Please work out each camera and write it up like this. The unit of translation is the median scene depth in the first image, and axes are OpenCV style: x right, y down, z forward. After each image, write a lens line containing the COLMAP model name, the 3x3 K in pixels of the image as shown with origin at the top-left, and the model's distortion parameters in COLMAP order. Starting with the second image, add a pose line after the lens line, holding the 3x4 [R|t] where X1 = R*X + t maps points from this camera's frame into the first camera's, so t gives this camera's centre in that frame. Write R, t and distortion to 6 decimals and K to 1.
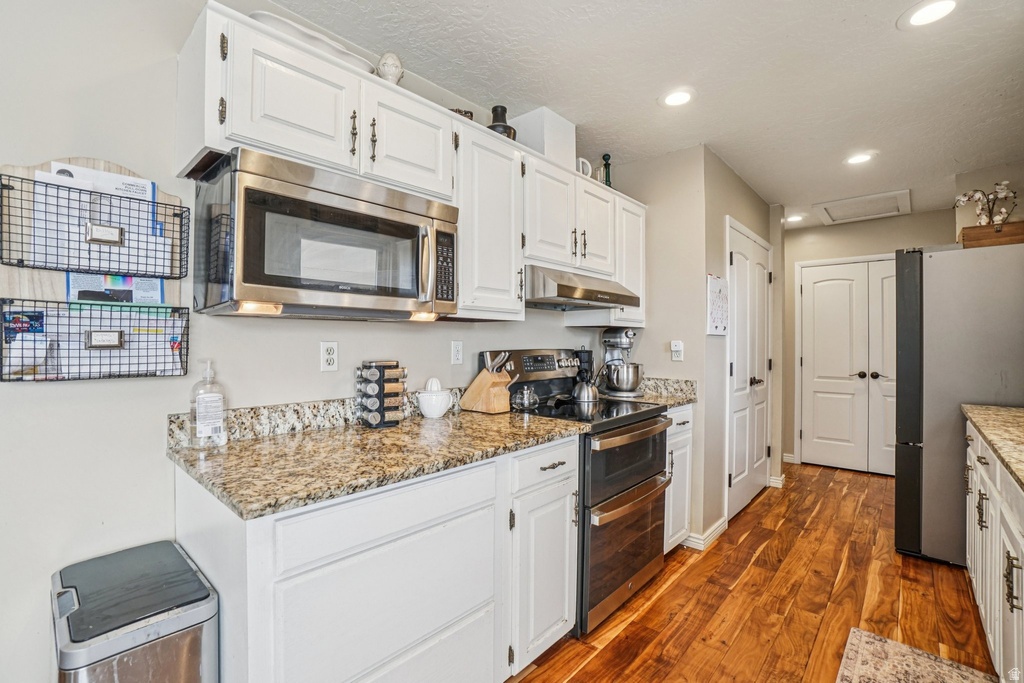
lens RADIAL K [[471.3, 0, 506.4], [0, 471.3, 340.2], [0, 0, 1]] dist [0.001541, 0.000184]
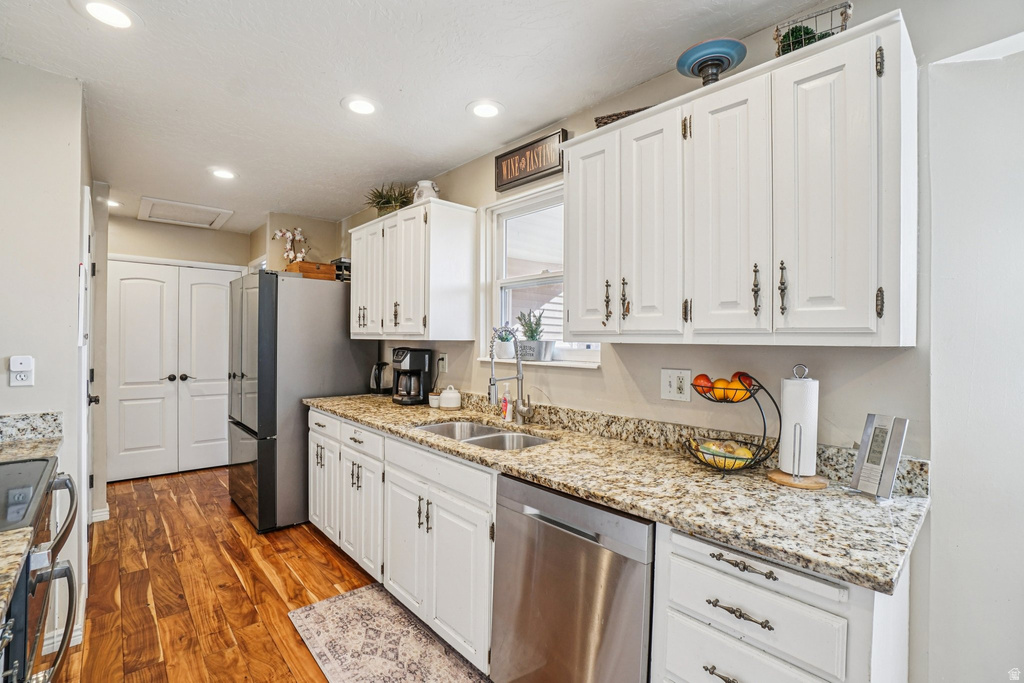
lens RADIAL K [[456.4, 0, 517.1], [0, 456.4, 341.5], [0, 0, 1]] dist [-0.031134, 0.002742]
pose [[0.101449, -0.006960, 0.994816, -0.200593], [-0.016124, 0.999833, 0.008639, -0.039126], [-0.994710, -0.016917, 0.101320, 0.285559]]
